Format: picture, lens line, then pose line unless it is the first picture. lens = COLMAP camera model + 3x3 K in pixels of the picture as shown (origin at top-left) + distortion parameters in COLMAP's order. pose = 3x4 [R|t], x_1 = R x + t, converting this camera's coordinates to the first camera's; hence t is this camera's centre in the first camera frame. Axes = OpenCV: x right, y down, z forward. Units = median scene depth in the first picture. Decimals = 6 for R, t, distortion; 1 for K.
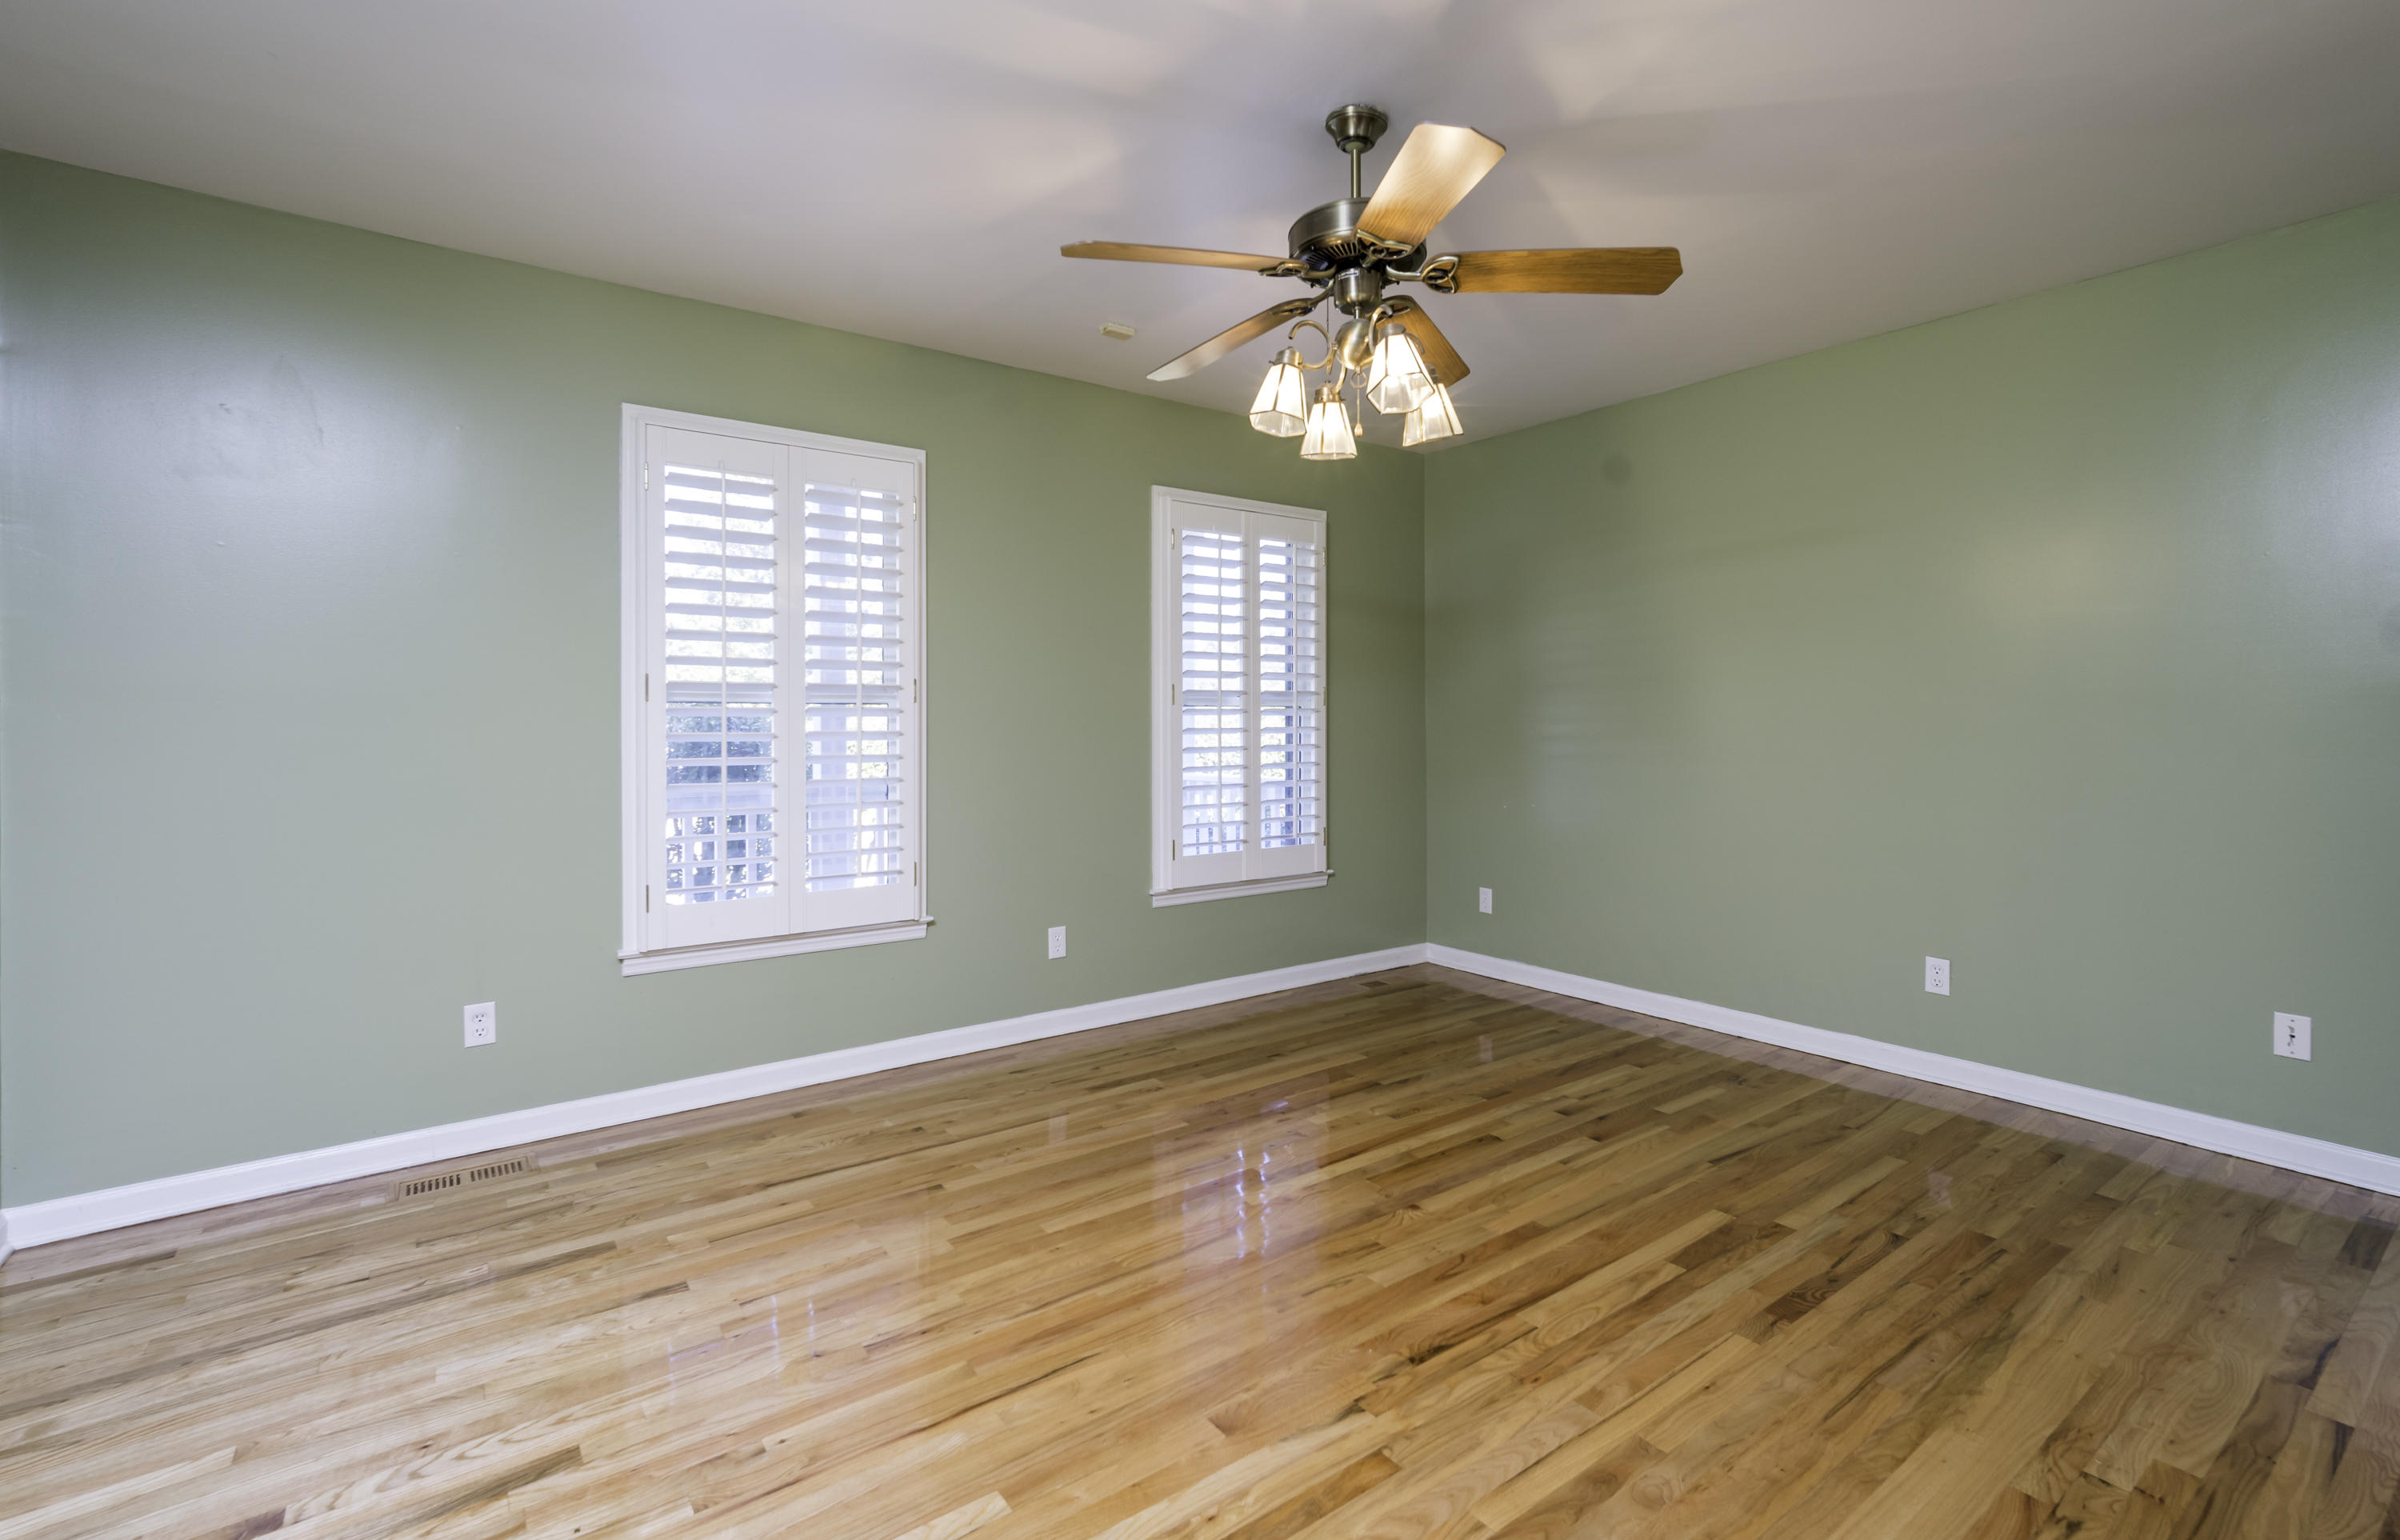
lens RADIAL K [[1067.1, 0, 1199.4], [0, 1067.1, 711.6], [0, 0, 1]] dist [-0.000221, -0.000094]
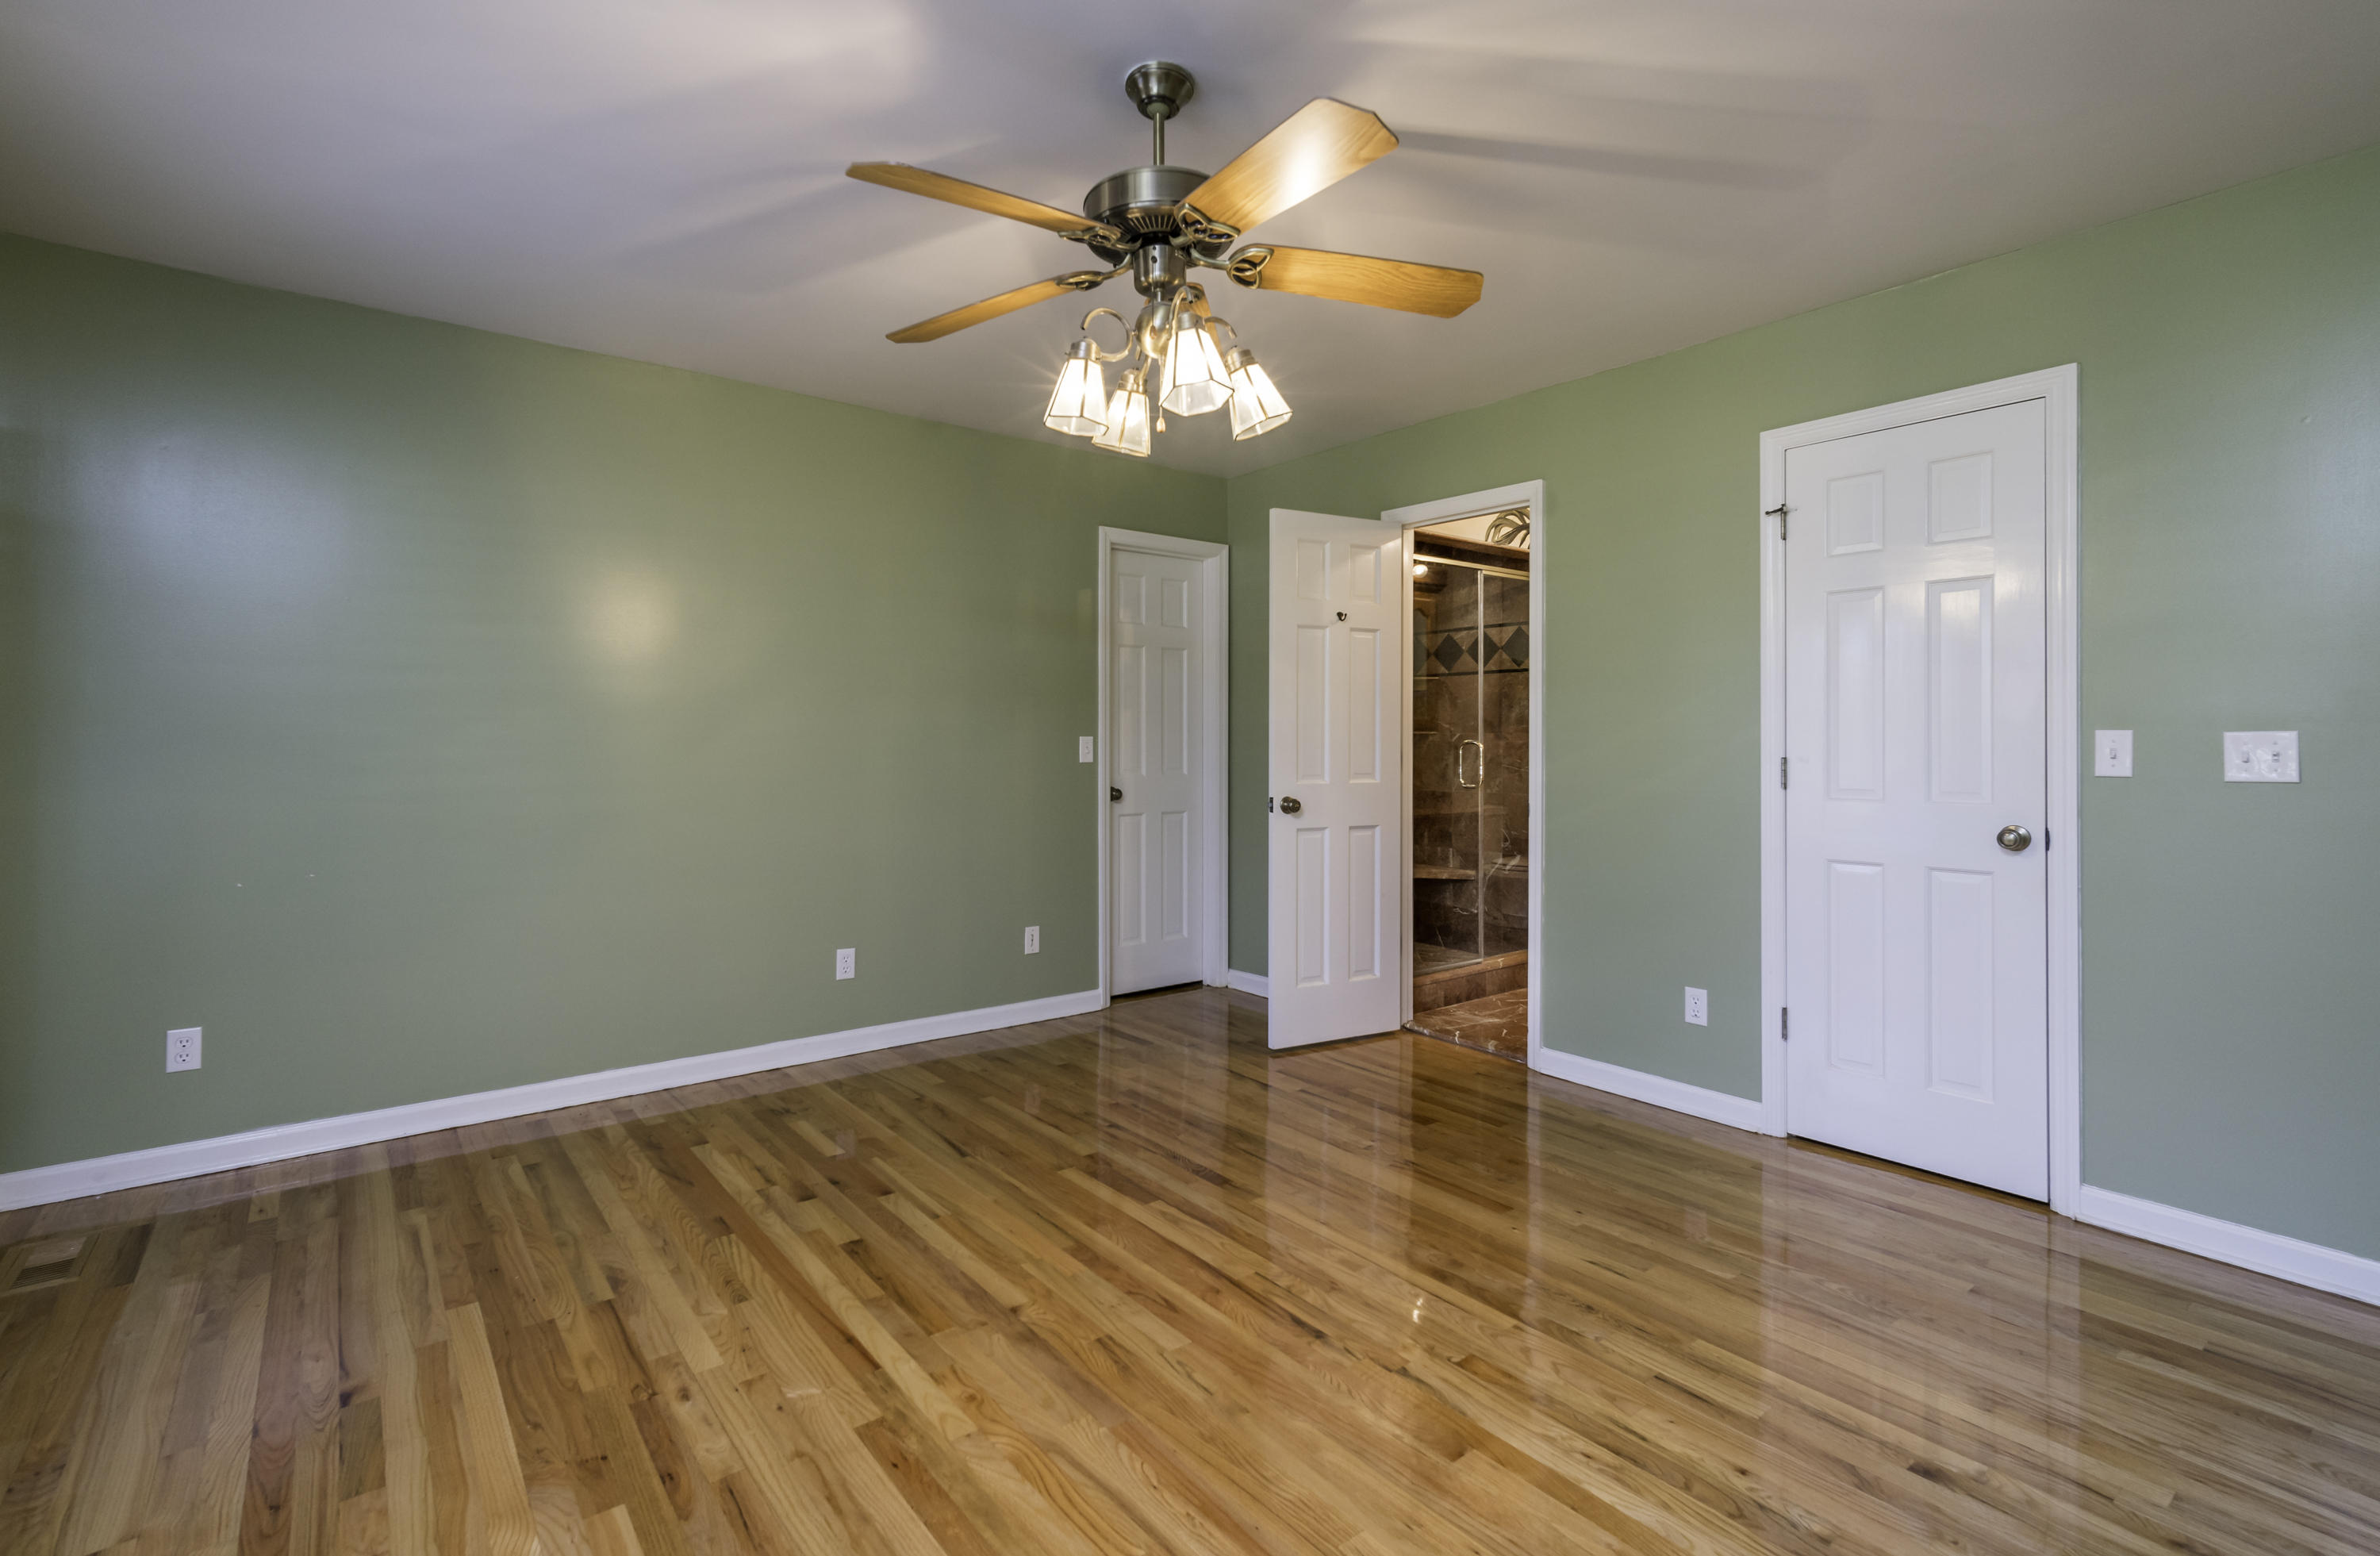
lens RADIAL K [[1067.1, 0, 1190.6], [0, 1067.1, 688.6], [0, 0, 1]] dist [0.000478, -0.000206]
pose [[-0.041932, 0.055612, 0.997572, -0.648663], [-0.011335, 0.998359, -0.056132, 0.007450], [-0.999056, -0.013662, -0.041233, 0.838027]]
